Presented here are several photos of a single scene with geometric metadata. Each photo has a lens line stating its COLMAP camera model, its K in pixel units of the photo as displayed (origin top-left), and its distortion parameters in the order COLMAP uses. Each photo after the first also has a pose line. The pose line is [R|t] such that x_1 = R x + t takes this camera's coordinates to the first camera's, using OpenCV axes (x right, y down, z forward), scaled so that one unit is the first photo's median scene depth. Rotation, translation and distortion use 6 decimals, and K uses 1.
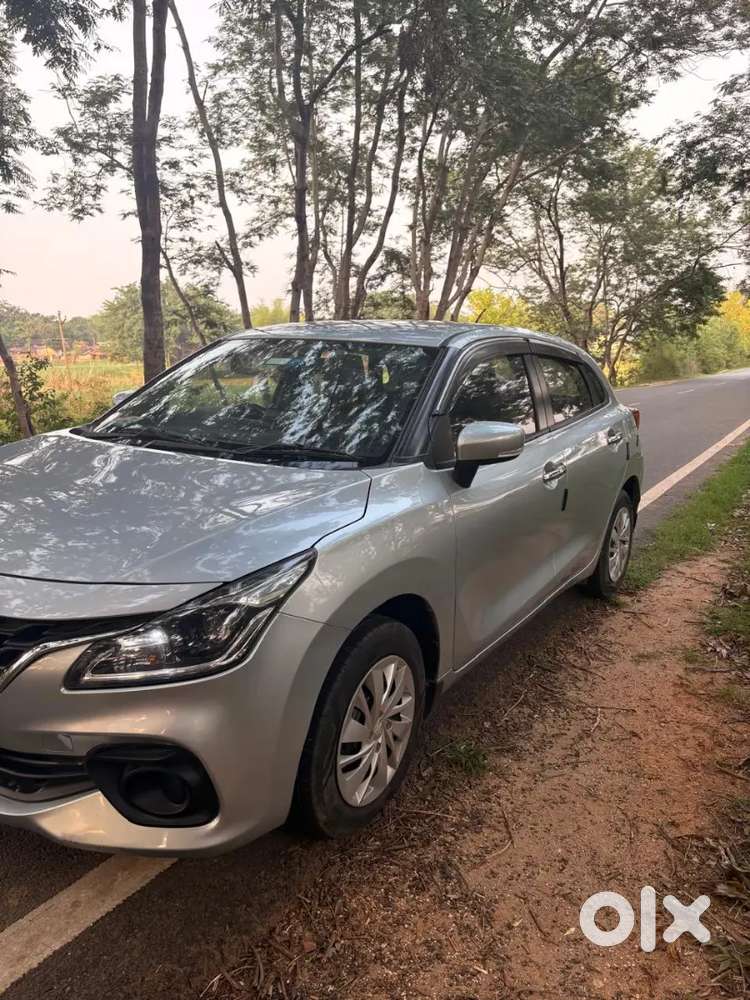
lens RADIAL K [[749.6, 0, 365.8], [0, 749.6, 505.0], [0, 0, 1]] dist [0.055941, -0.071774]
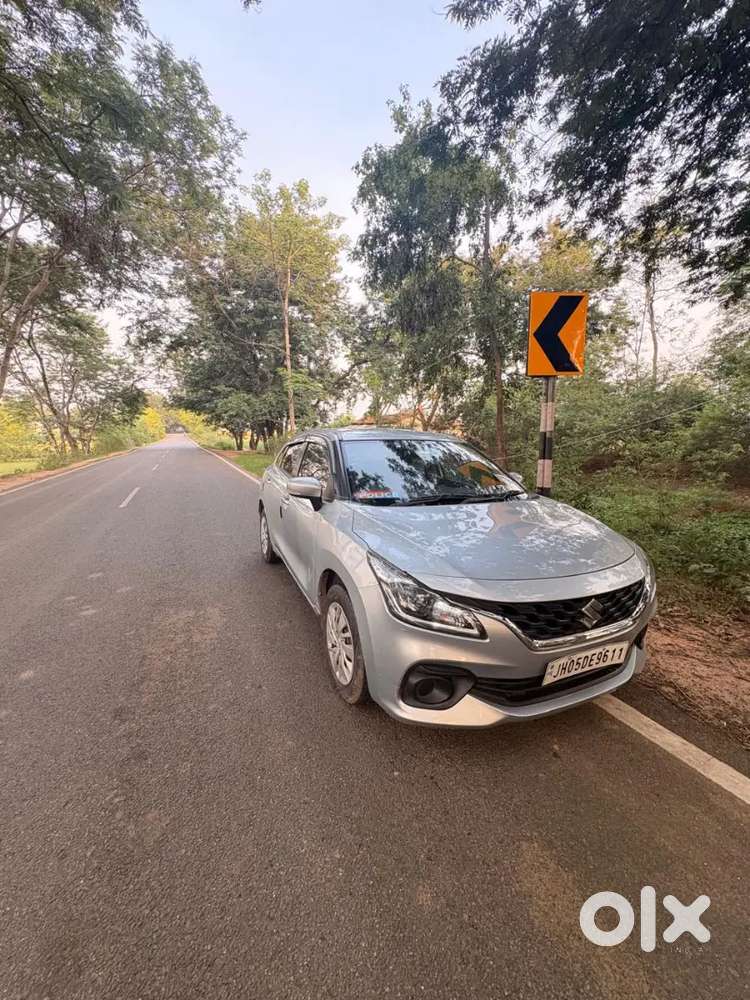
lens RADIAL K [[396.8, 0, 373.8], [0, 396.8, 501.7], [0, 0, 1]] dist [0.001369, 0.000052]
pose [[0.546228, -0.146843, 0.824665, -0.137032], [0.171100, 0.983316, 0.061762, -0.020359], [-0.819976, 0.107363, 0.562239, 0.074470]]
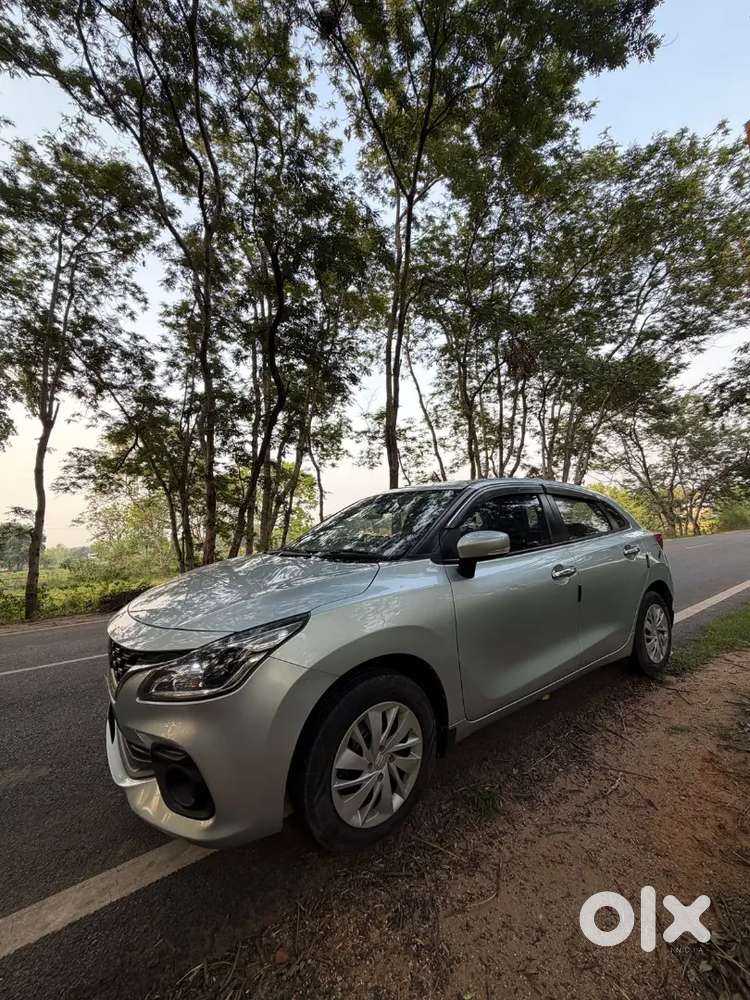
lens RADIAL K [[396.3, 0, 372.7], [0, 396.3, 499.6], [0, 0, 1]] dist [-0.000635, -0.000193]
pose [[0.927325, -0.080441, -0.365509, 0.028833], [-0.021156, 0.963800, -0.265786, 0.004254], [0.373658, 0.254203, 0.892054, 0.026427]]
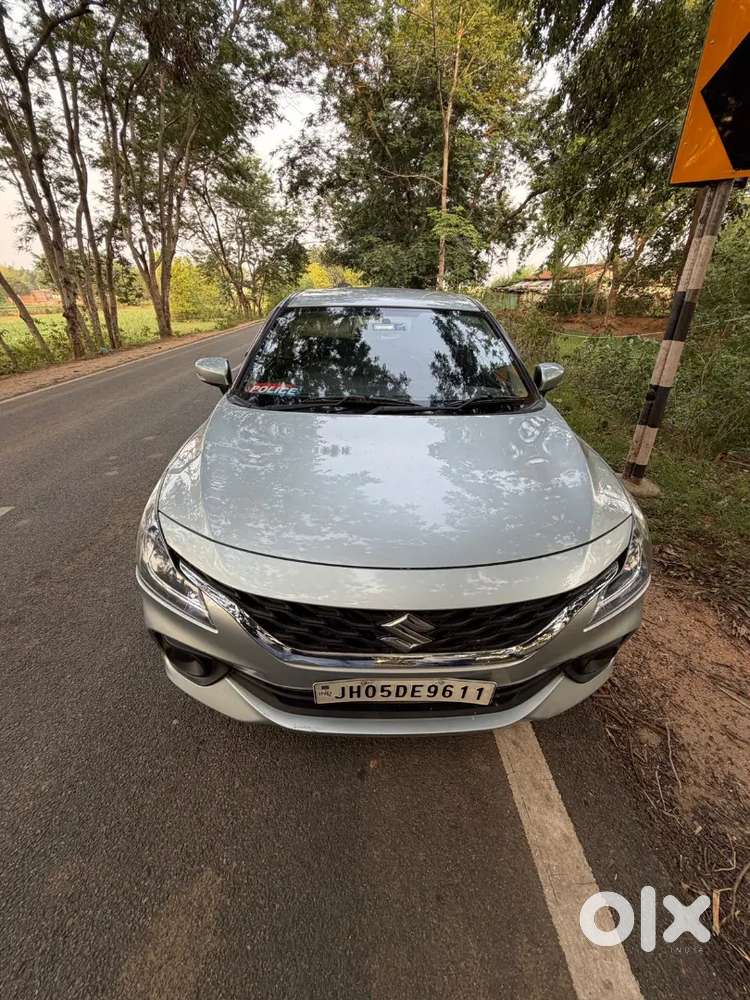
lens RADIAL K [[397.7, 0, 373.9], [0, 397.7, 499.5], [0, 0, 1]] dist [-0.000361, -0.000285]
pose [[0.824951, -0.266966, 0.498182, -0.073947], [0.120810, 0.944336, 0.305998, -0.016181], [-0.552143, -0.192248, 0.811283, 0.052503]]
